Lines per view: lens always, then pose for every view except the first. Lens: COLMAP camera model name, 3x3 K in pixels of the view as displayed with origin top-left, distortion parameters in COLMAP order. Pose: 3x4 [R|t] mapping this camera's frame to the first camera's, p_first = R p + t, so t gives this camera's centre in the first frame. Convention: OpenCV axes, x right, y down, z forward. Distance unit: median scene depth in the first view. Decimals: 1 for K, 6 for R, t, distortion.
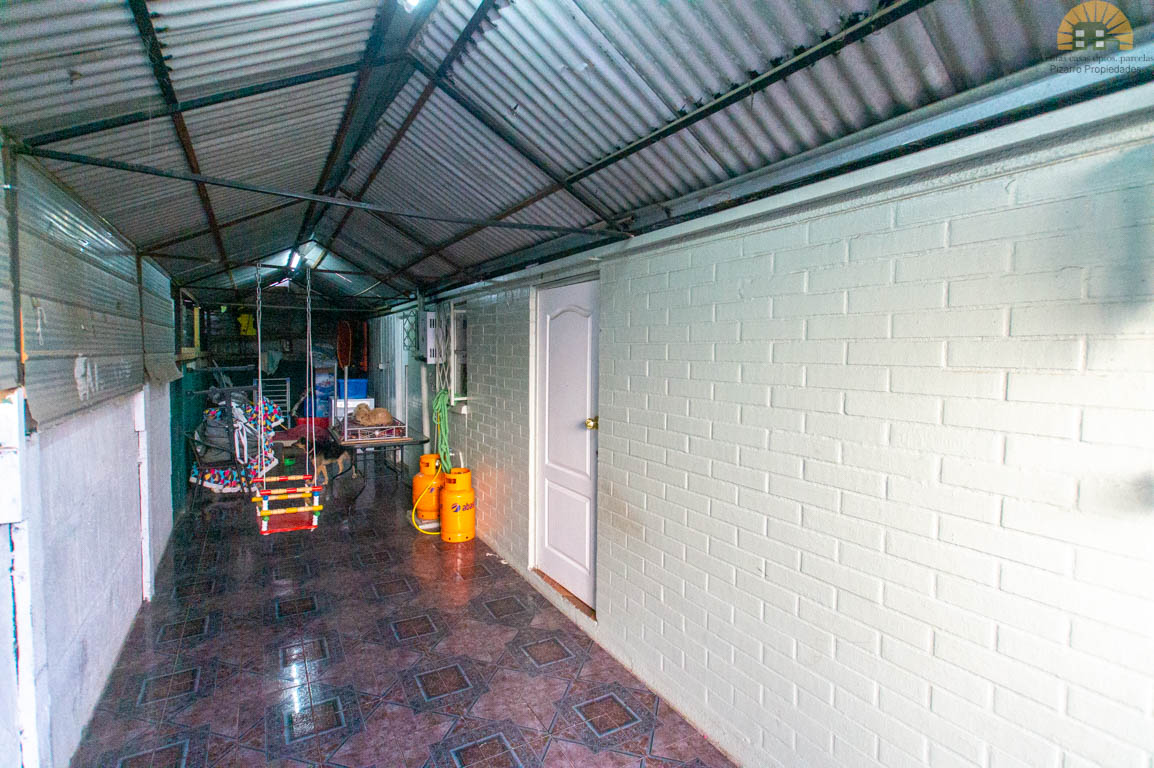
lens RADIAL K [[544.7, 0, 560.2], [0, 544.7, 377.8], [0, 0, 1]] dist [-0.005547, 0.004023]
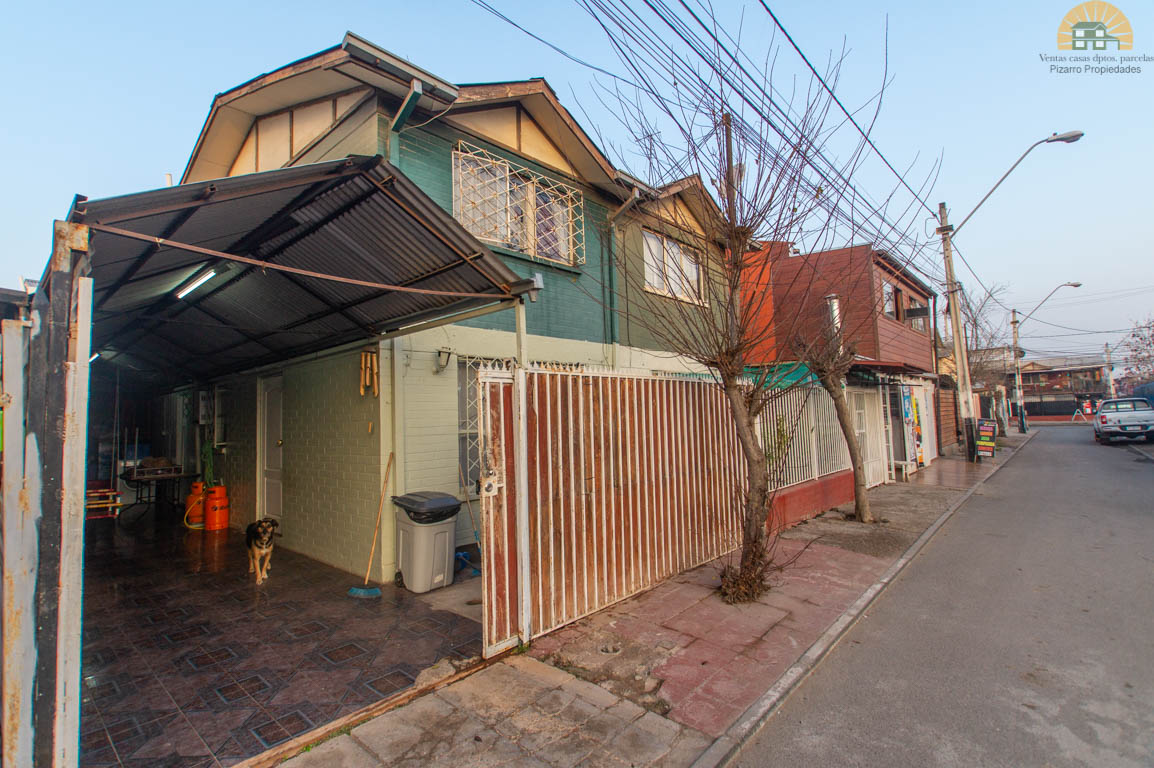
lens RADIAL K [[544.7, 0, 566.4], [0, 544.7, 376.5], [0, 0, 1]] dist [-0.005547, 0.004023]
pose [[0.948797, -0.018516, 0.315344, 0.287422], [0.060314, 0.990534, -0.123309, 0.101930], [-0.310076, 0.136015, 0.940932, -0.878723]]
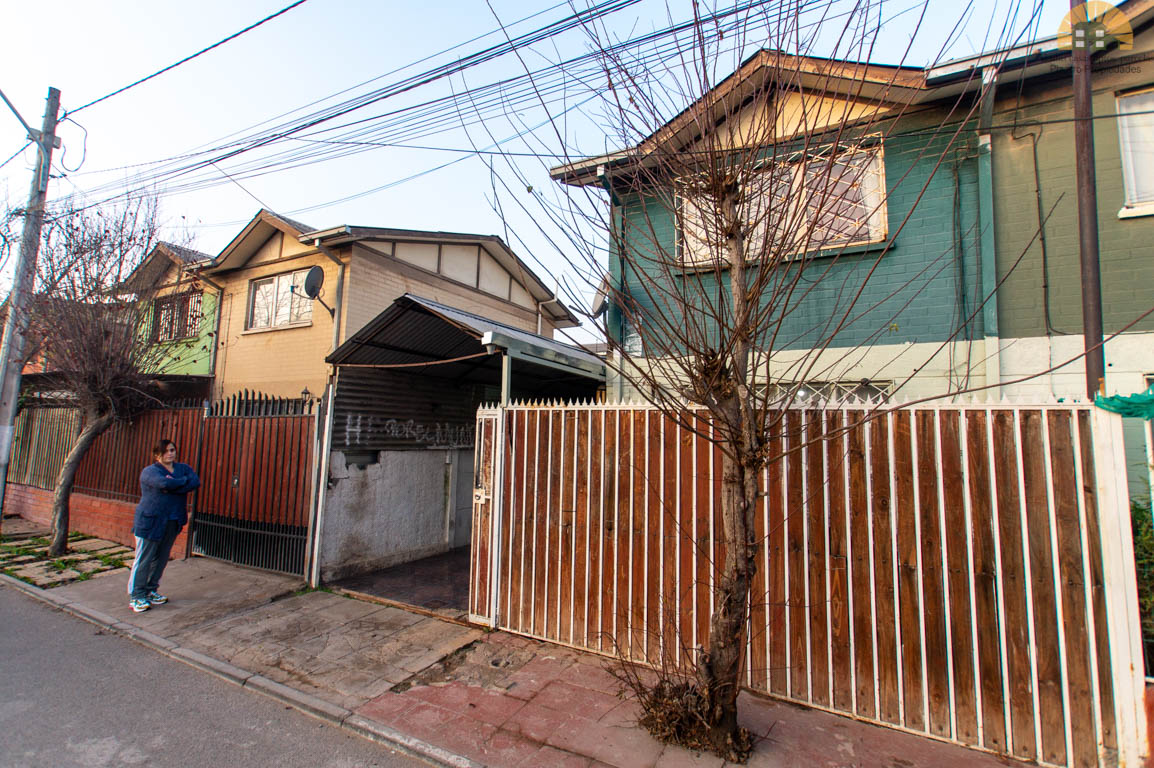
lens RADIAL K [[544.7, 0, 566.2], [0, 544.7, 375.6], [0, 0, 1]] dist [-0.005547, 0.004023]
pose [[0.513523, -0.092699, -0.853054, 1.331992], [-0.065713, 0.986979, -0.146811, 0.071751], [0.855556, 0.131448, 0.500745, -0.535291]]
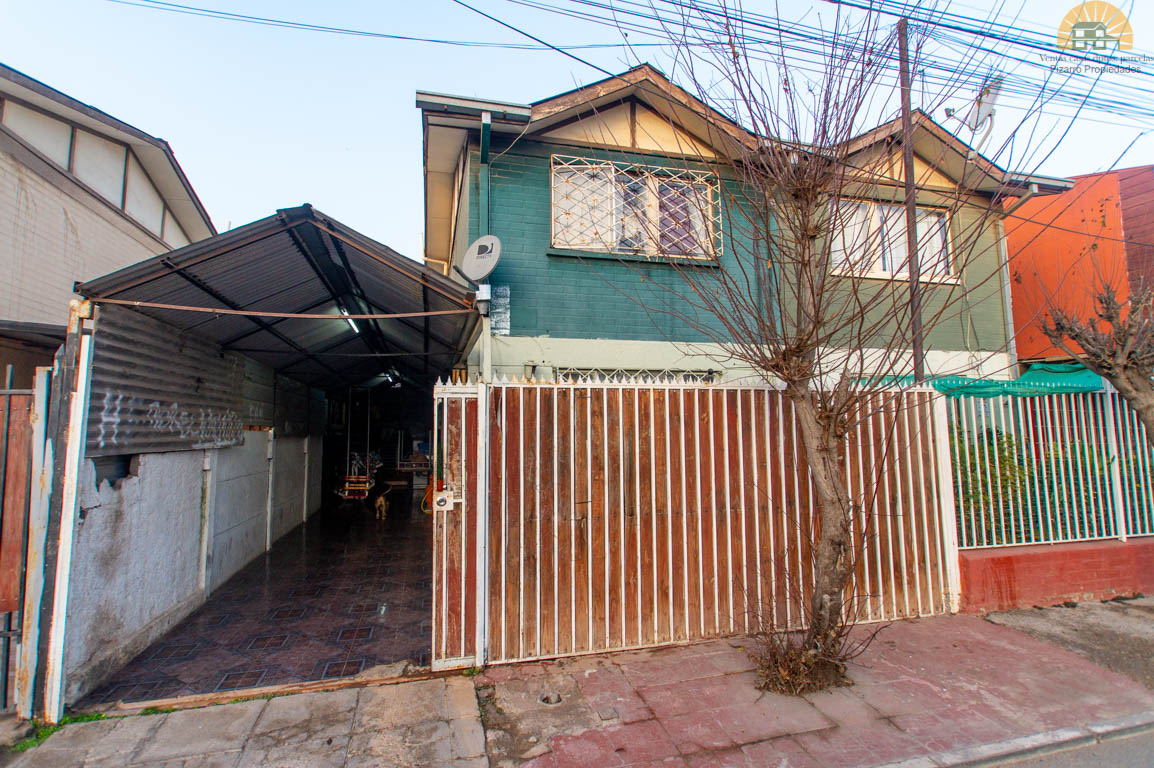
lens RADIAL K [[544.7, 0, 565.8], [0, 544.7, 377.0], [0, 0, 1]] dist [-0.005547, 0.004023]
pose [[0.964988, -0.046533, -0.258135, 0.764073], [0.006714, 0.988197, -0.153040, 0.099837], [0.262209, 0.145949, 0.953911, -0.826334]]
